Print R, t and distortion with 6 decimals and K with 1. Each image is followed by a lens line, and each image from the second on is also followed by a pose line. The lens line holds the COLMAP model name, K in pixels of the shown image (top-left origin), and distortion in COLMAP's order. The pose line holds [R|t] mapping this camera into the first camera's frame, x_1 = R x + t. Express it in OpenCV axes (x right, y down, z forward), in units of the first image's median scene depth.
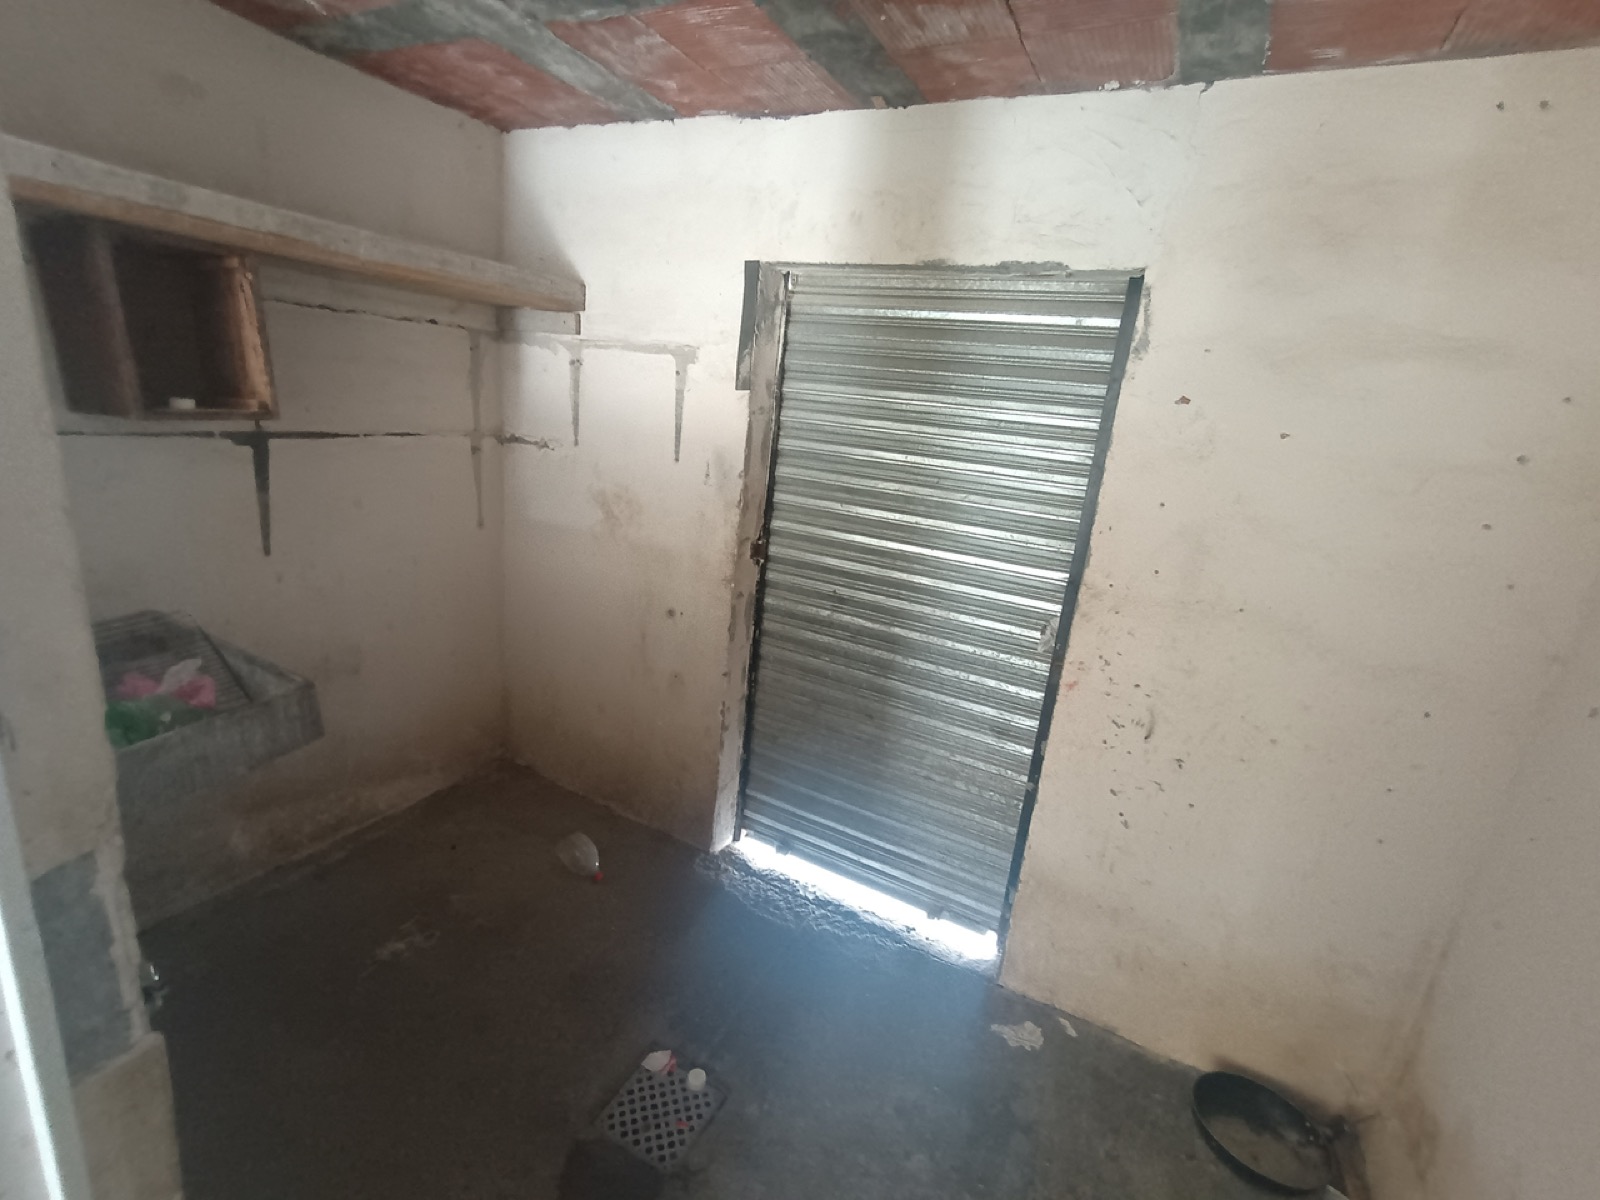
lens RADIAL K [[724.9, 0, 798.7], [0, 724.9, 590.0], [0, 0, 1]] dist [-0.000024, 0.000325]
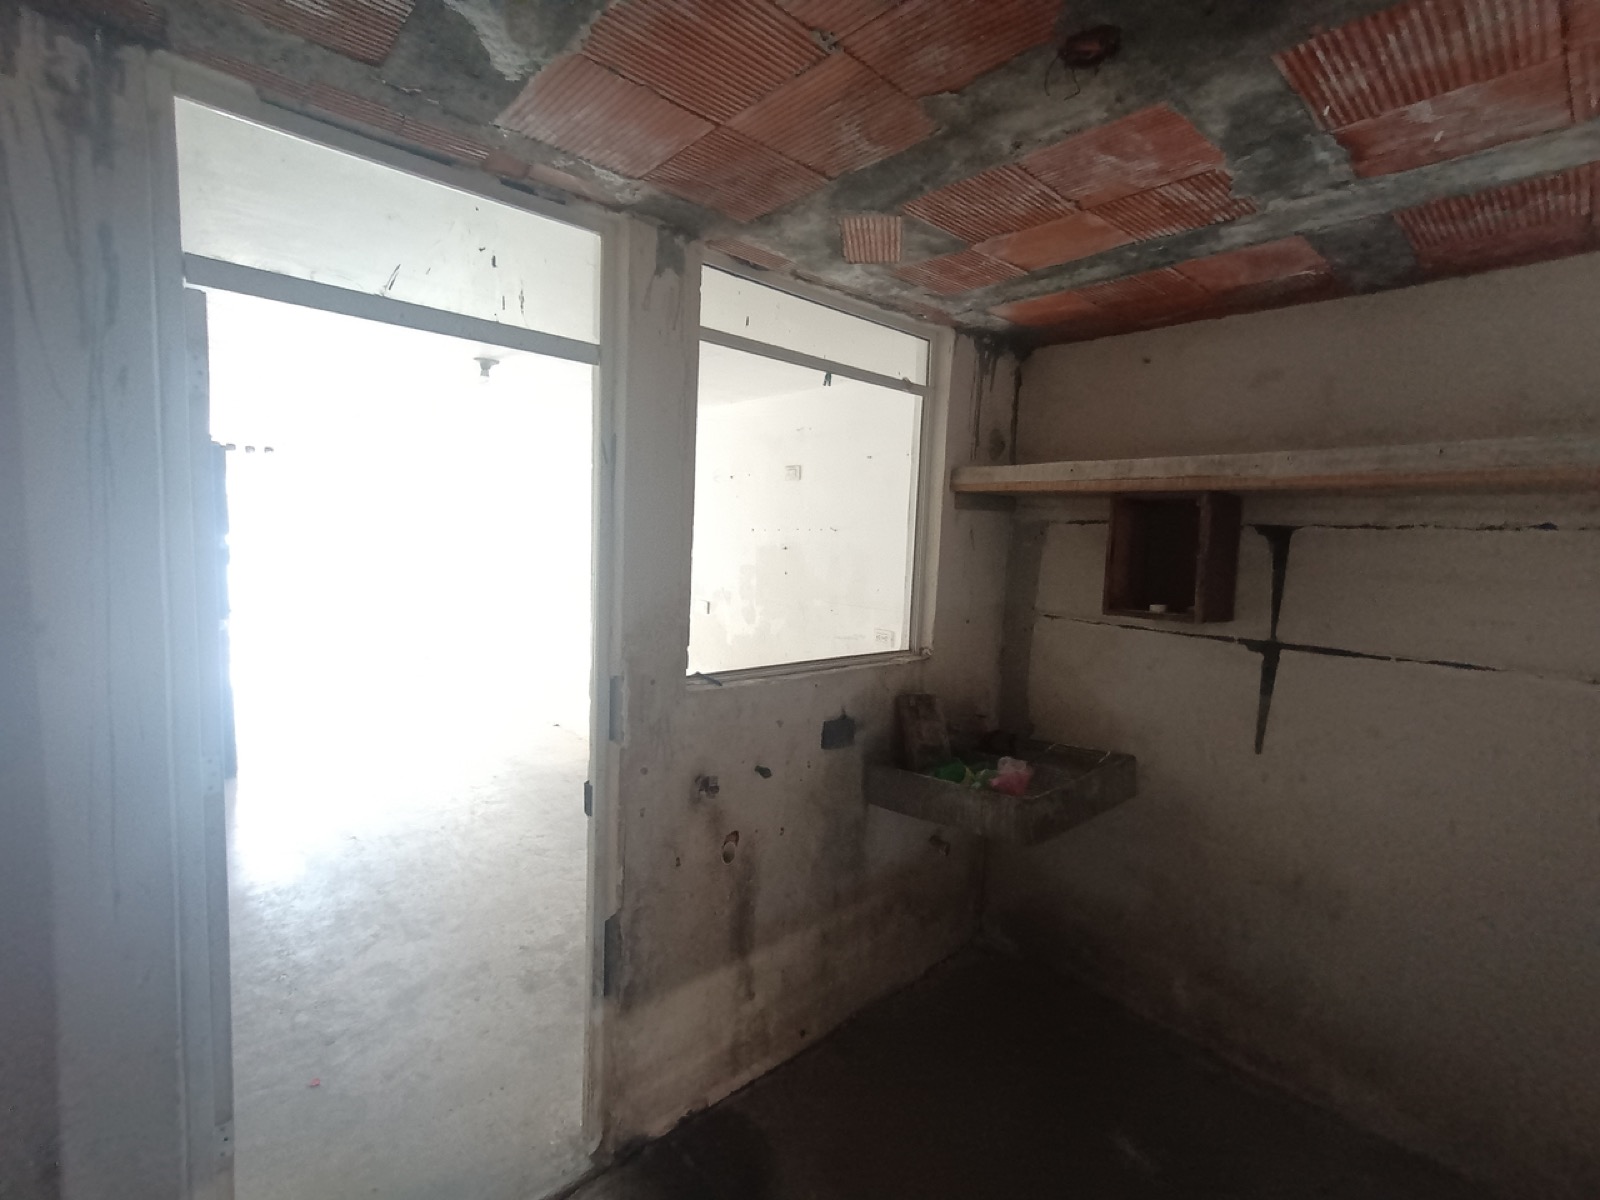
lens RADIAL K [[724.9, 0, 794.0], [0, 724.9, 610.7], [0, 0, 1]] dist [-0.000024, 0.000325]
pose [[-0.328399, -0.018858, -0.944351, 0.584514], [-0.312856, 0.945535, 0.089914, -0.143113], [0.891221, 0.324973, -0.316413, 0.731697]]
